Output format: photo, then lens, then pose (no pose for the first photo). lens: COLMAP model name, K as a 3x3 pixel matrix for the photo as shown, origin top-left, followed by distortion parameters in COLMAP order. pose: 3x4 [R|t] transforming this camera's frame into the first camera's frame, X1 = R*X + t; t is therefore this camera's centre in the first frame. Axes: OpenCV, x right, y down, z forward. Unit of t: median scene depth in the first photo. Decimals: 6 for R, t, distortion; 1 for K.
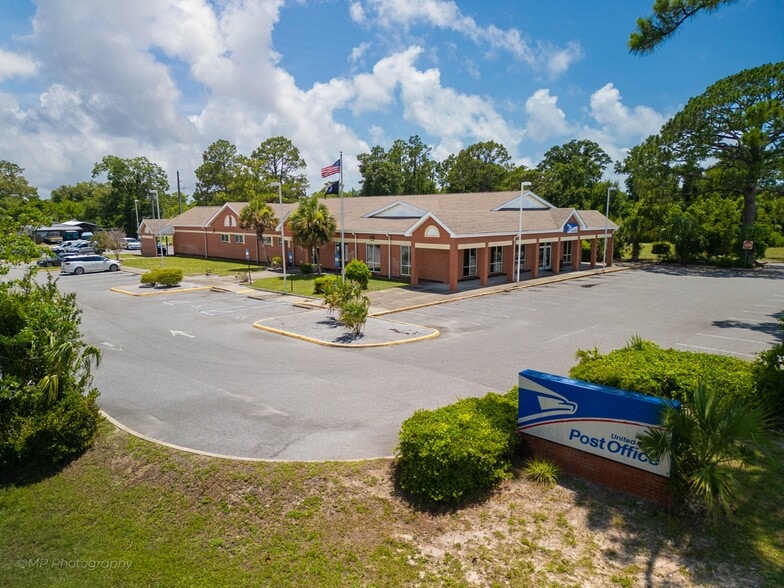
lens RADIAL K [[558.2, 0, 385.1], [0, 558.2, 289.7], [0, 0, 1]] dist [0.040340, -0.025235]
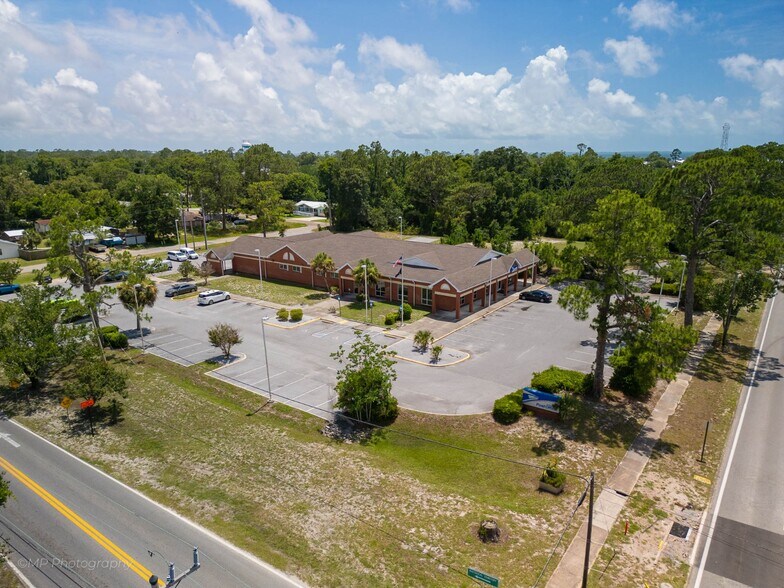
lens RADIAL K [[558.2, 0, 377.9], [0, 558.2, 287.6], [0, 0, 1]] dist [0.040340, -0.025235]
pose [[0.991474, -0.040470, 0.123857, -0.585698], [0.027912, 0.994444, 0.101497, -0.470918], [-0.127277, -0.097174, 0.987096, -1.275755]]
